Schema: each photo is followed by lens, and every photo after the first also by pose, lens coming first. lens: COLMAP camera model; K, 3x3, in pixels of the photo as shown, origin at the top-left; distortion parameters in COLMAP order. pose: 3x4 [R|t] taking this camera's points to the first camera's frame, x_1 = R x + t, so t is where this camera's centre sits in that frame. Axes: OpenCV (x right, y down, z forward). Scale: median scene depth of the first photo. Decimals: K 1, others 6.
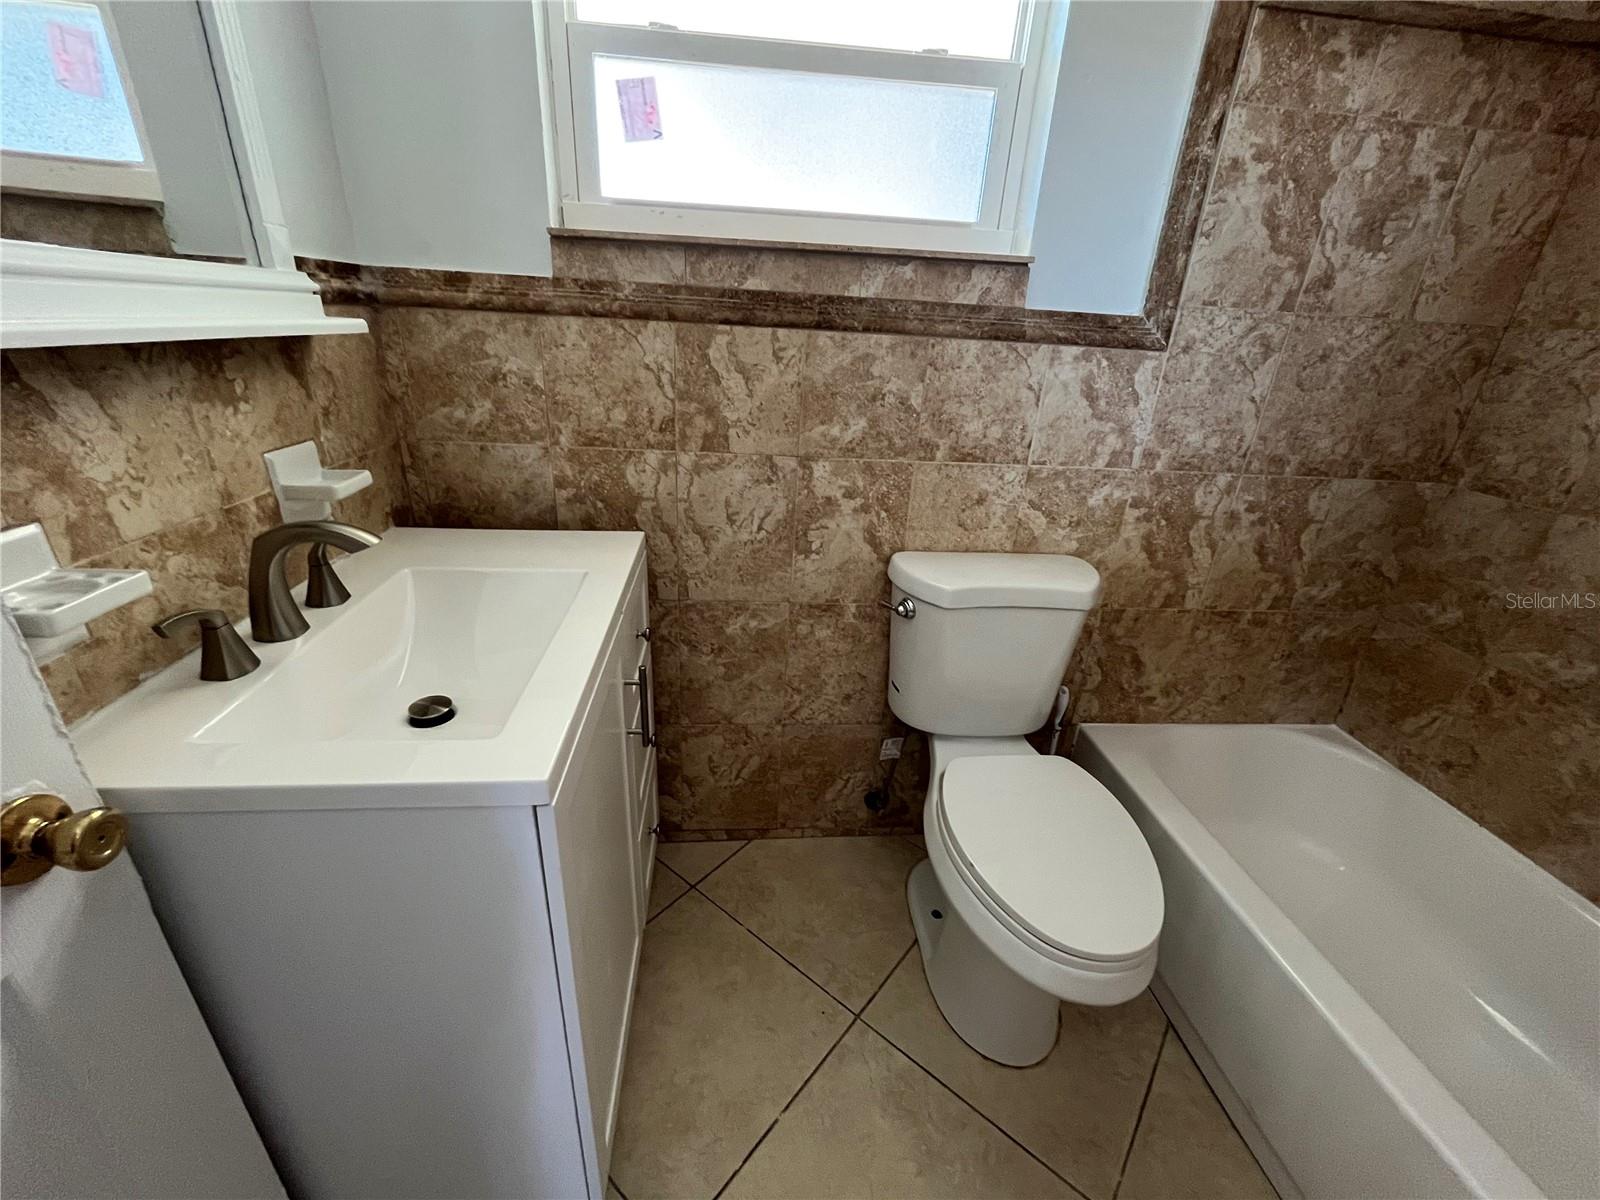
lens RADIAL K [[655.1, 0, 796.8], [0, 655.1, 603.4], [0, 0, 1]] dist [-0.003576, 0.000638]
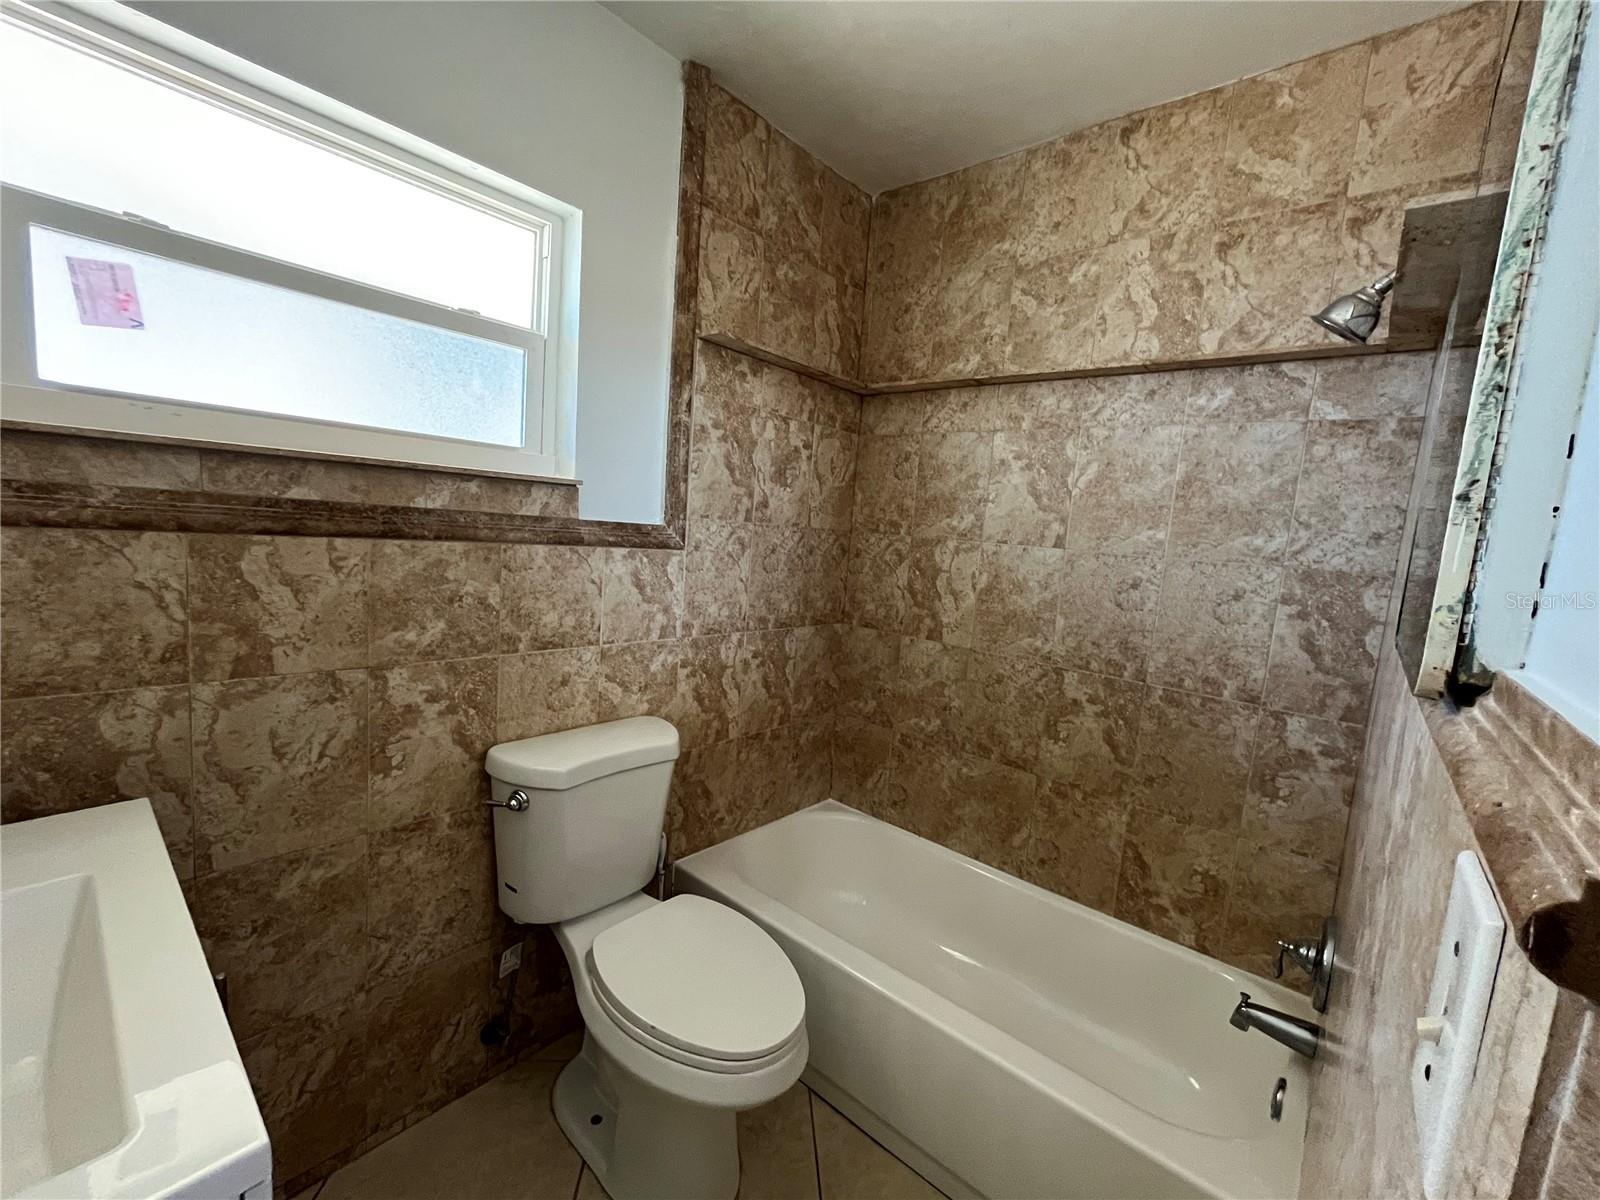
lens RADIAL K [[655.1, 0, 796.8], [0, 655.1, 603.4], [0, 0, 1]] dist [-0.003576, 0.000638]
pose [[0.721931, -0.077714, 0.687588, -0.188502], [0.239976, 0.960122, -0.143446, -0.036731], [-0.649020, 0.268563, 0.711791, -0.060068]]
